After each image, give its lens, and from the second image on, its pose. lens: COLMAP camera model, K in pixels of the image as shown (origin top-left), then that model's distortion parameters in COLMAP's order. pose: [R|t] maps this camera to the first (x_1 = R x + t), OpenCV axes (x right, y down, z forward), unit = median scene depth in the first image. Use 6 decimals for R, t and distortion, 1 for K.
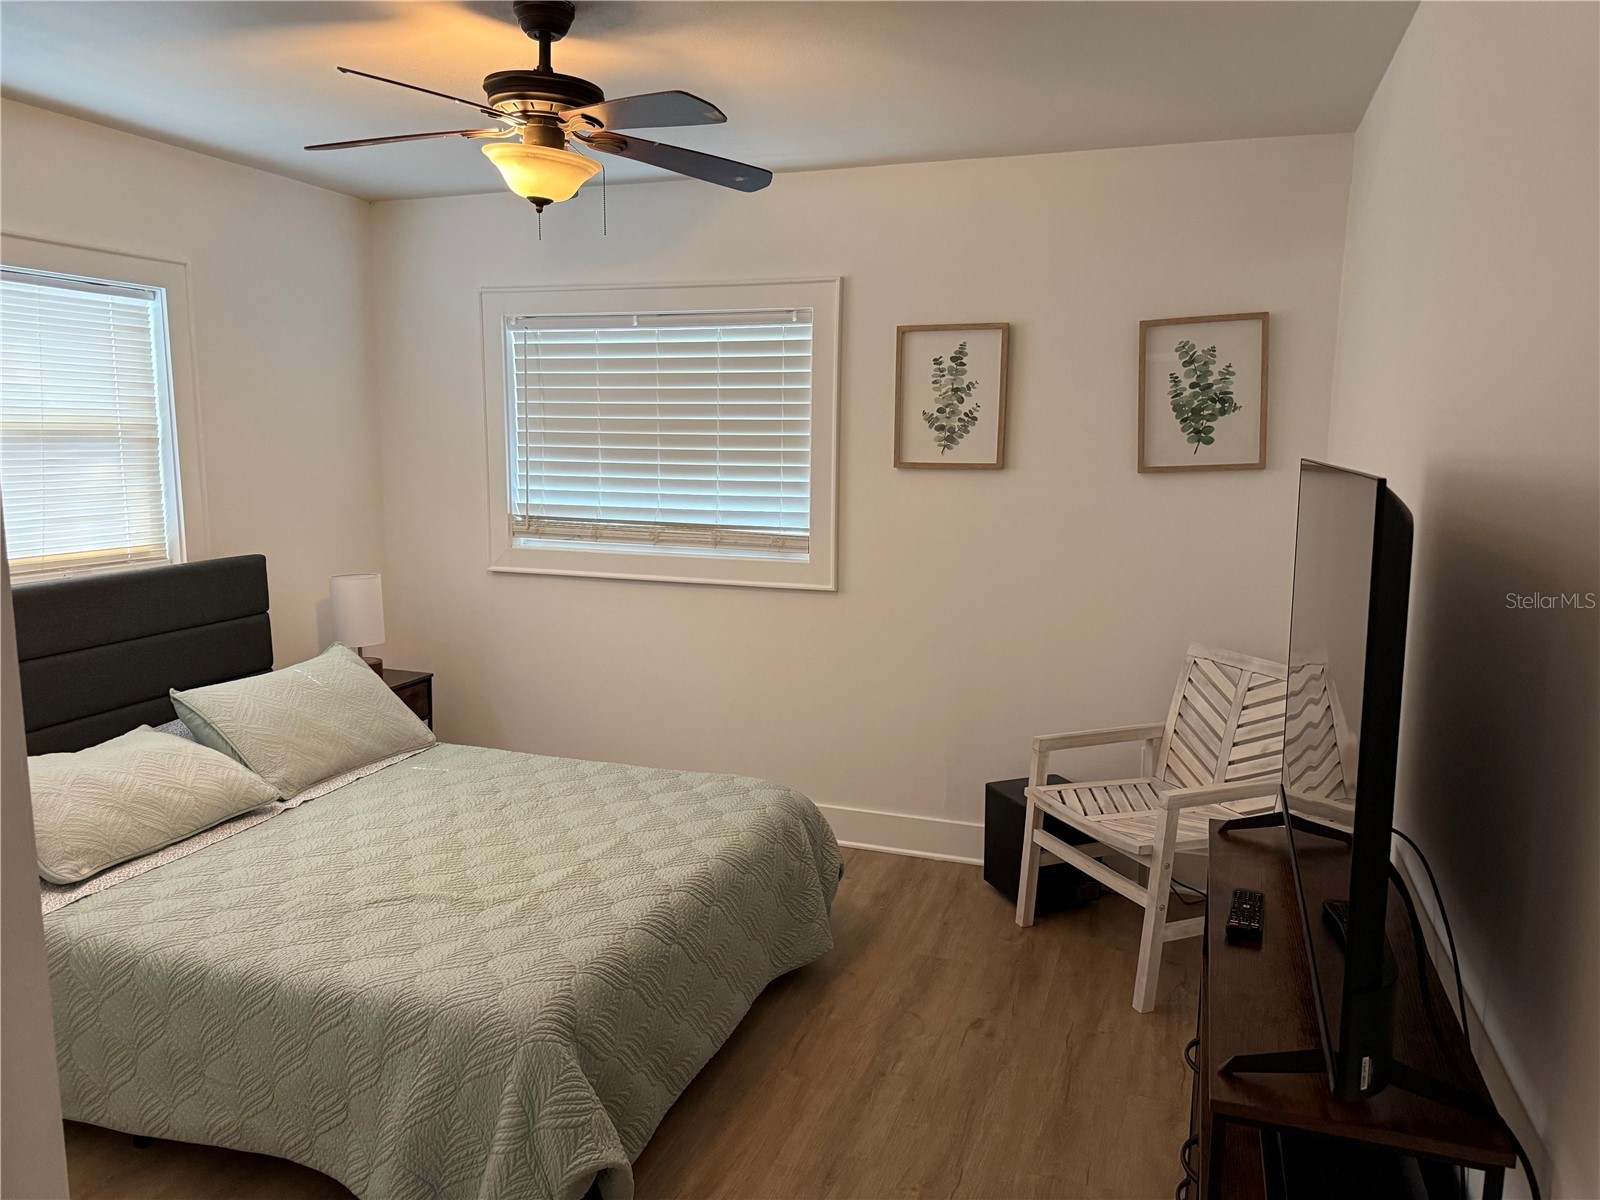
lens RADIAL K [[1115.5, 0, 800.0], [0, 1115.5, 600.0], [0, 0, 1]] dist [0.128994, -0.220083]
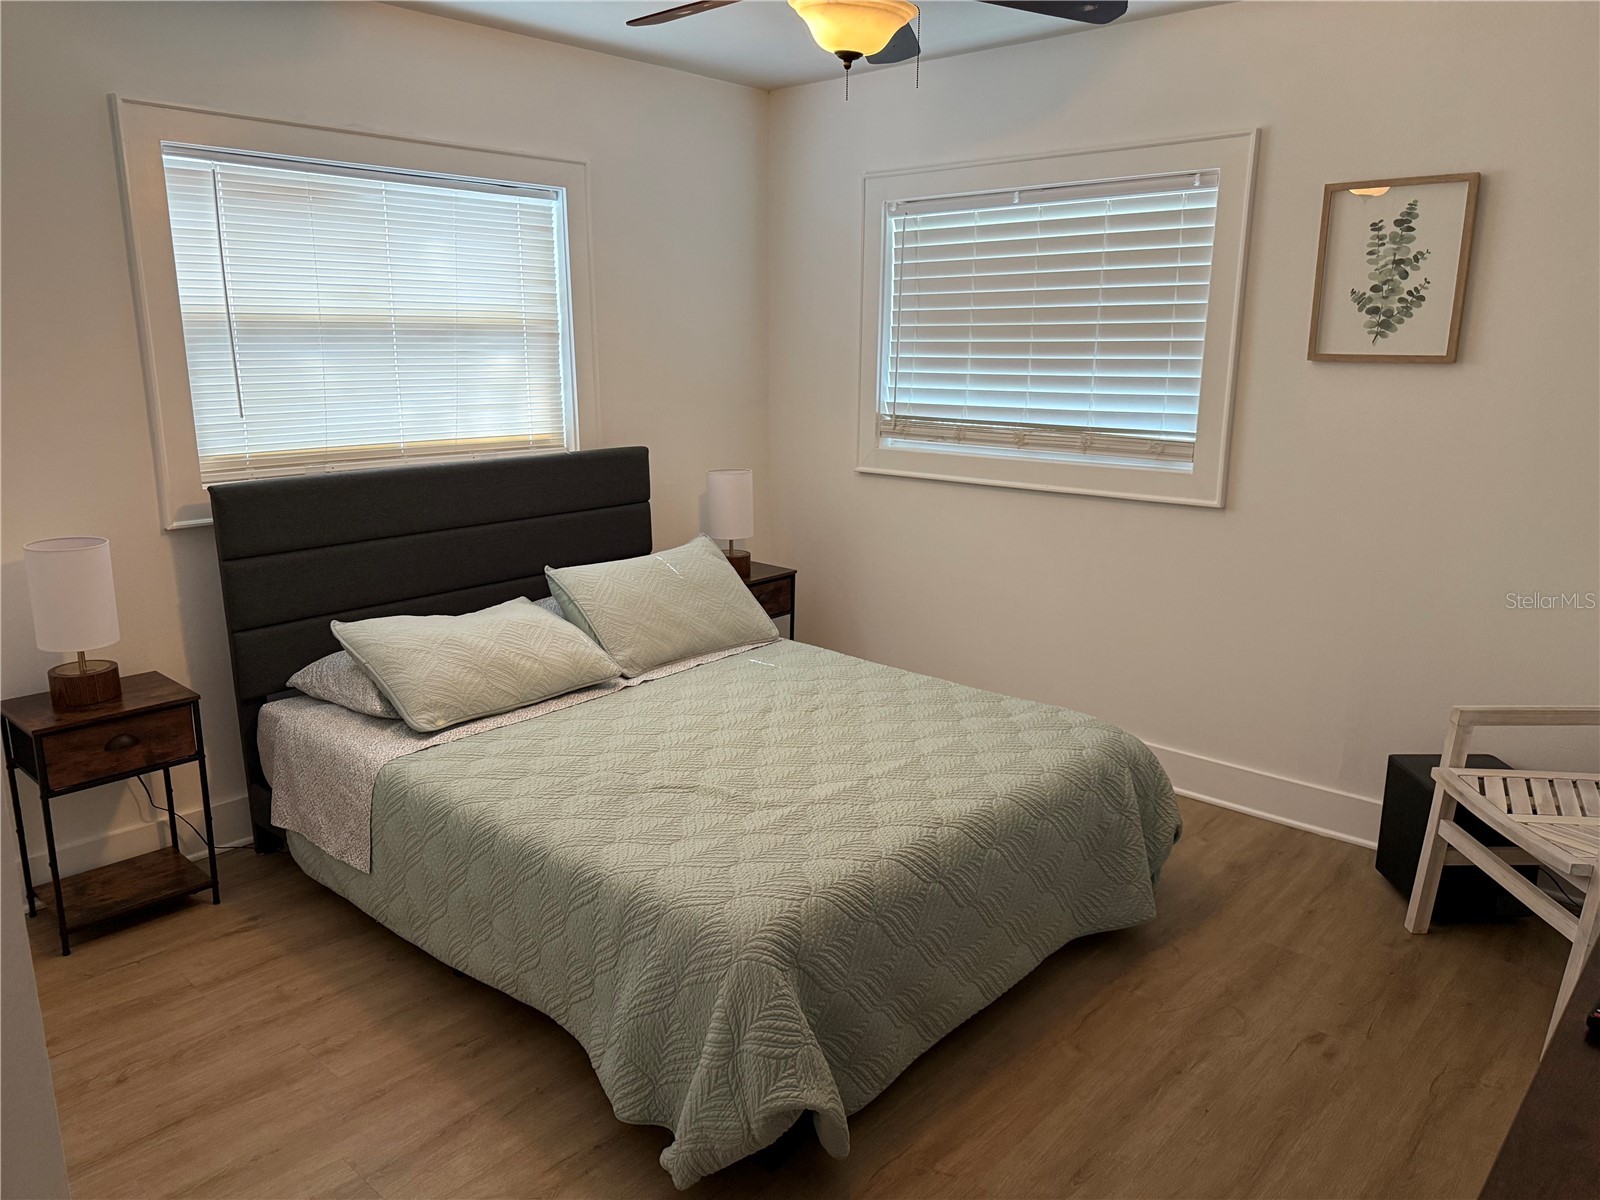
lens RADIAL K [[1115.5, 0, 800.0], [0, 1115.5, 600.0], [0, 0, 1]] dist [0.128994, -0.220083]
pose [[0.921952, 0.083822, -0.378125, 0.079727], [-0.052796, 0.994386, 0.091706, -0.000977], [0.383689, -0.064586, 0.921201, 0.092277]]
